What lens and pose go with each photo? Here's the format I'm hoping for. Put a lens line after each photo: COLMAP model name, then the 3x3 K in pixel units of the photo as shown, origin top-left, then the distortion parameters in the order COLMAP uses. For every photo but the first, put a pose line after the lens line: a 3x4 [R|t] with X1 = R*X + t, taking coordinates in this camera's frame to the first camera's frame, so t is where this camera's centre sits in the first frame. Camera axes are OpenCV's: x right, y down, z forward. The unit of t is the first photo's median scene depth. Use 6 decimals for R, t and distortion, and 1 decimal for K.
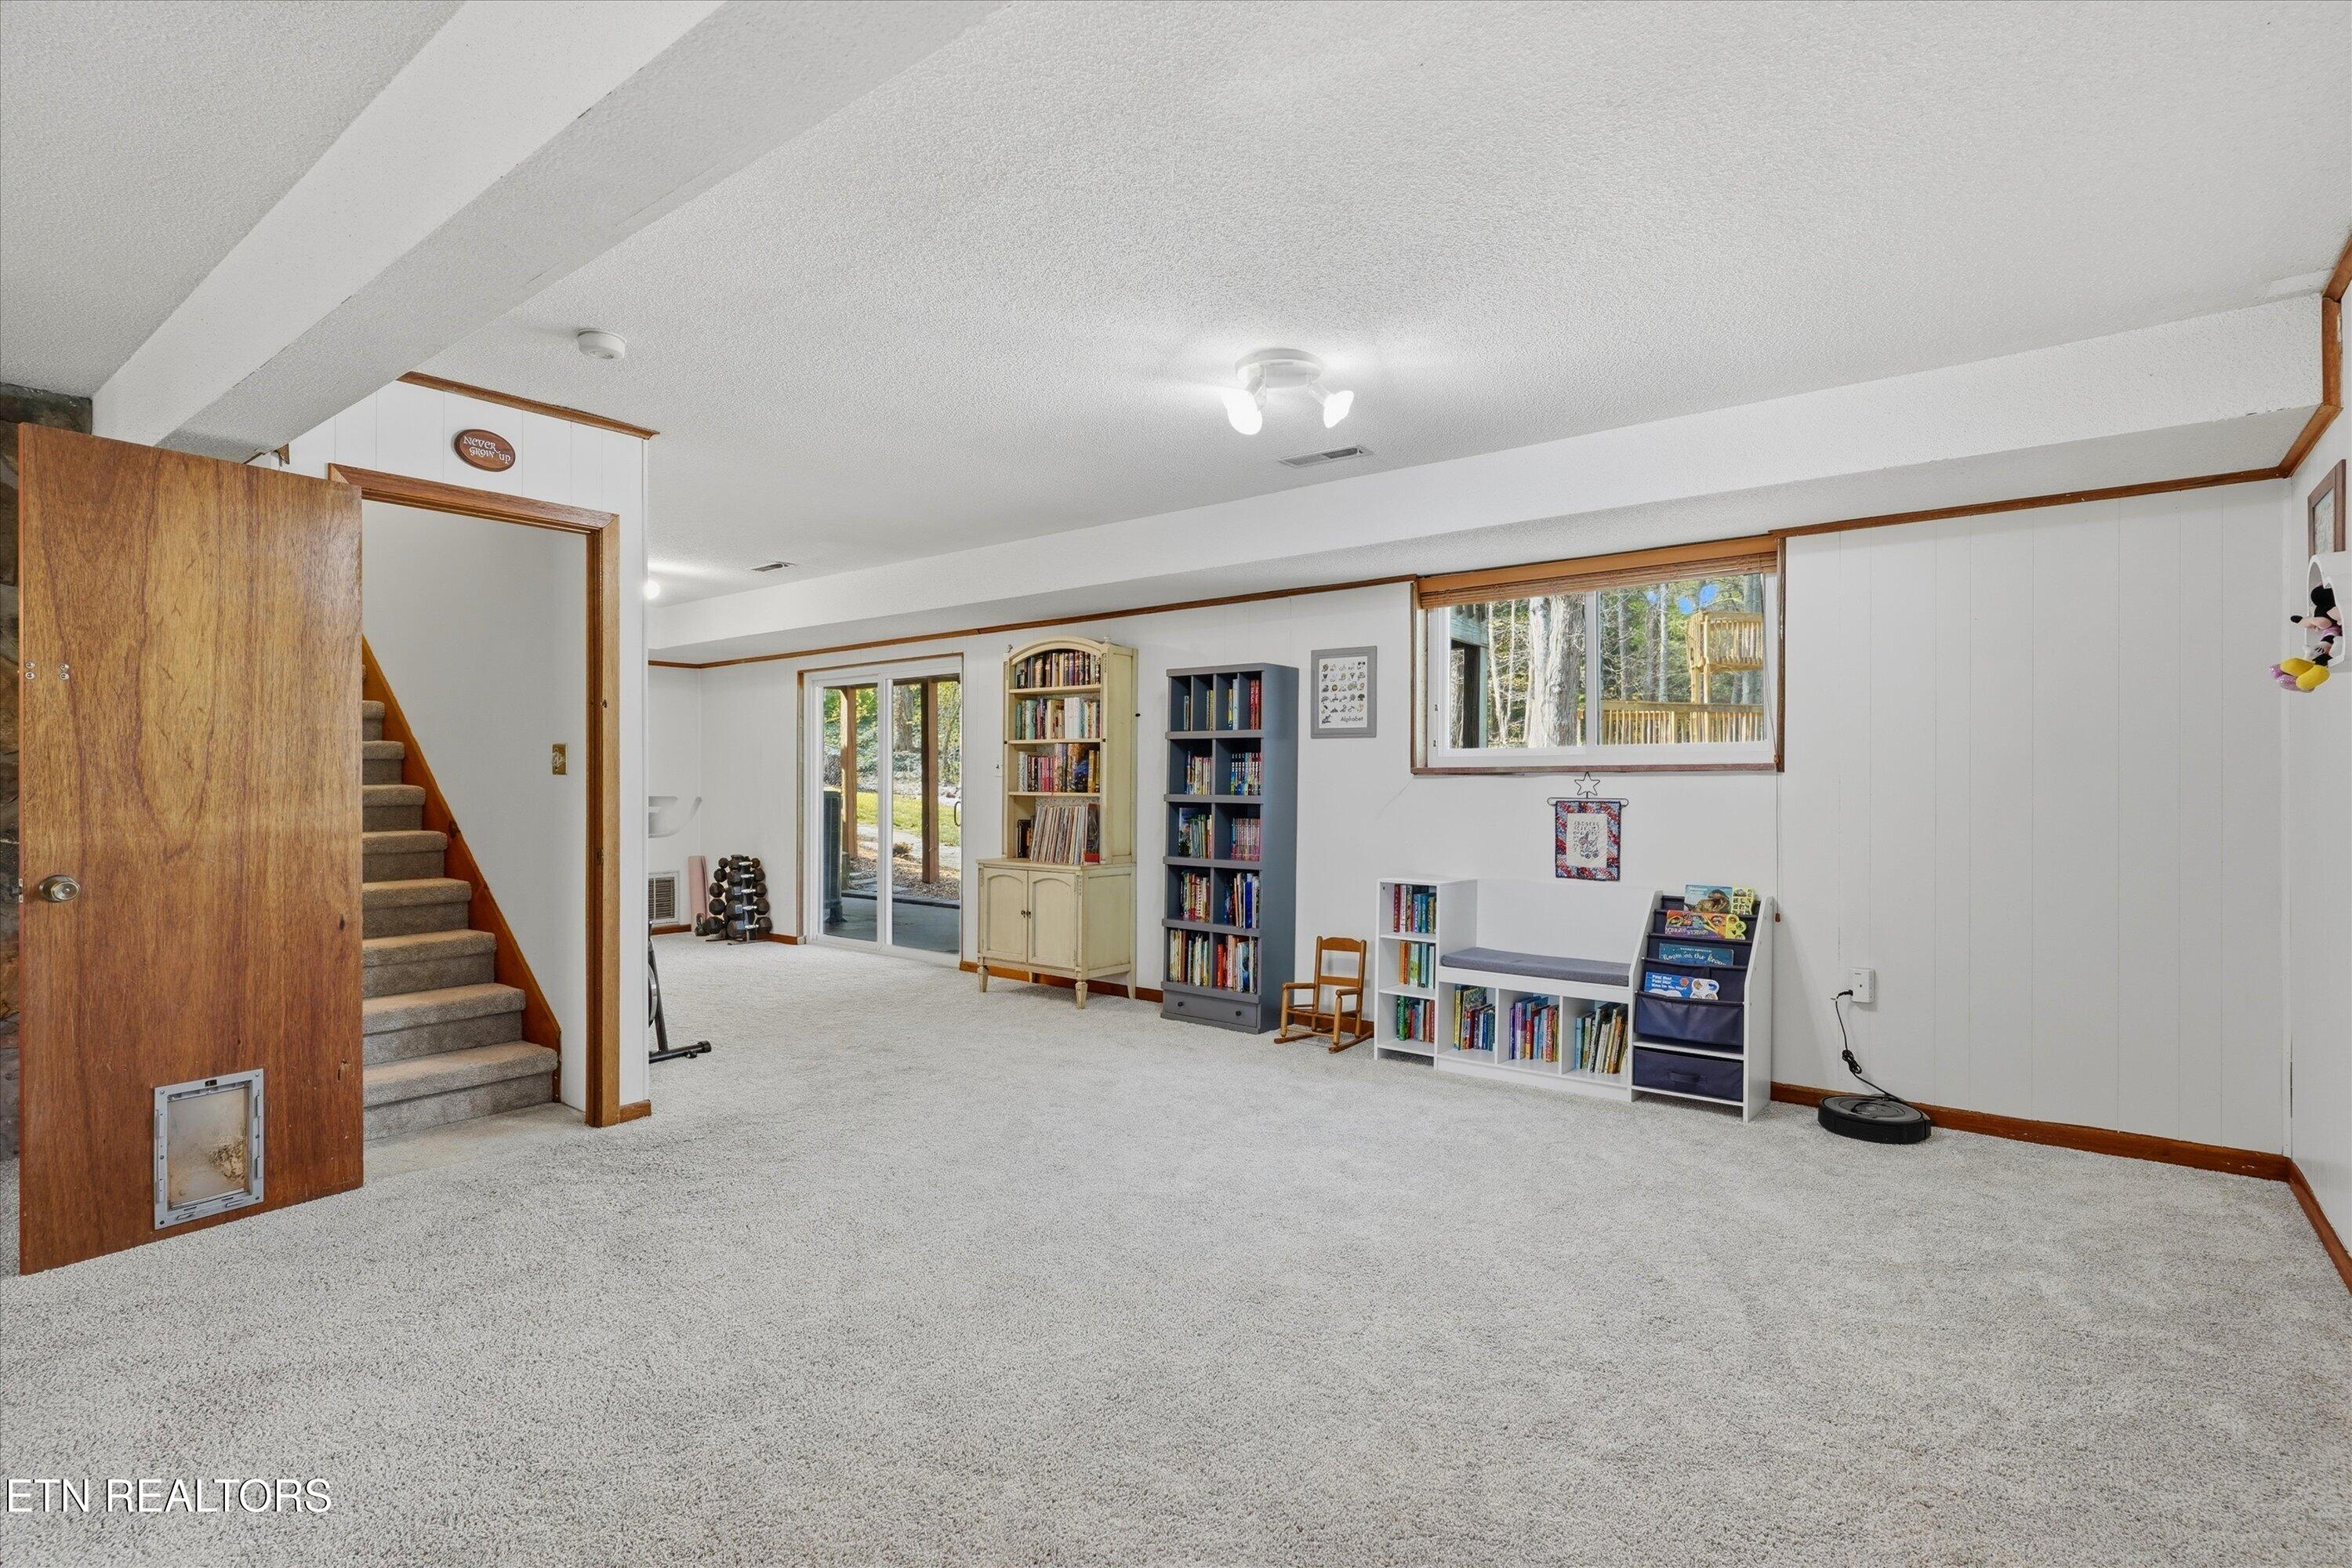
lens RADIAL K [[1155.4, 0, 1167.3], [0, 1155.4, 782.6], [0, 0, 1]] dist [-0.005959, 0.003326]
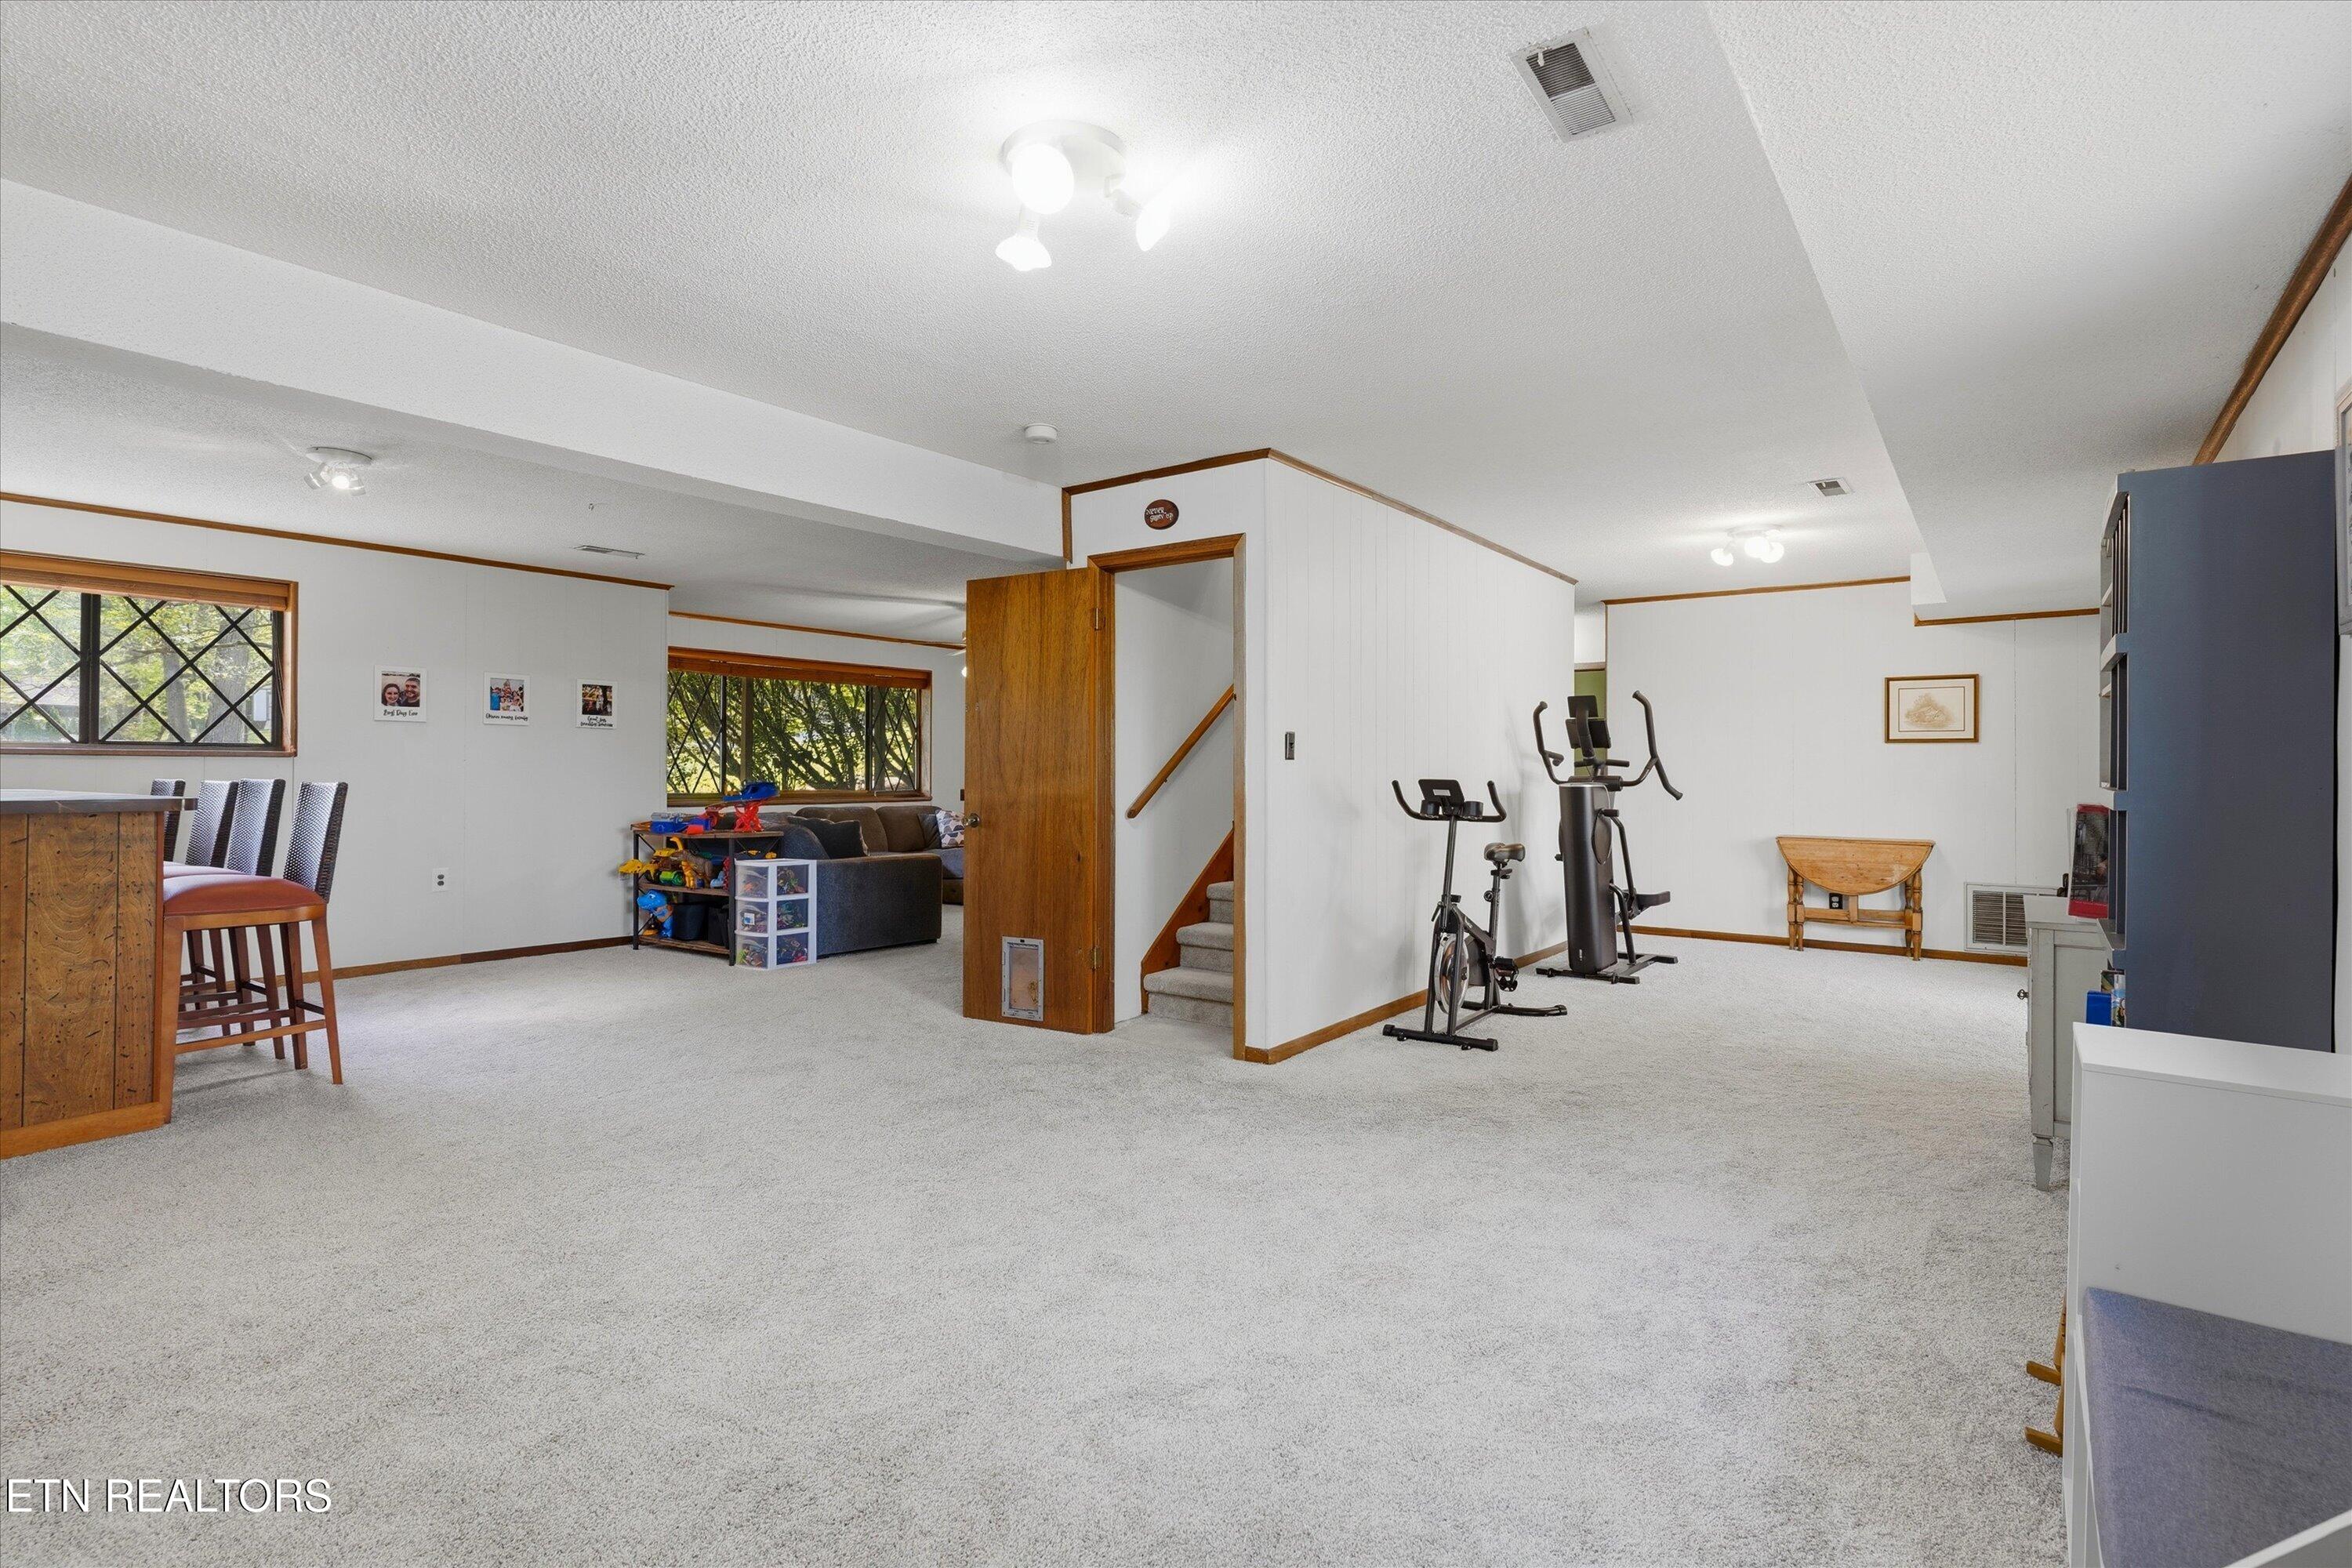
lens RADIAL K [[1155.4, 0, 1170.5], [0, 1155.4, 768.7], [0, 0, 1]] dist [-0.005959, 0.003326]
pose [[0.029924, -0.001939, -0.999550, 0.875176], [-0.002138, 0.999996, -0.002003, 0.008296], [0.999550, 0.002197, 0.029919, 1.153662]]
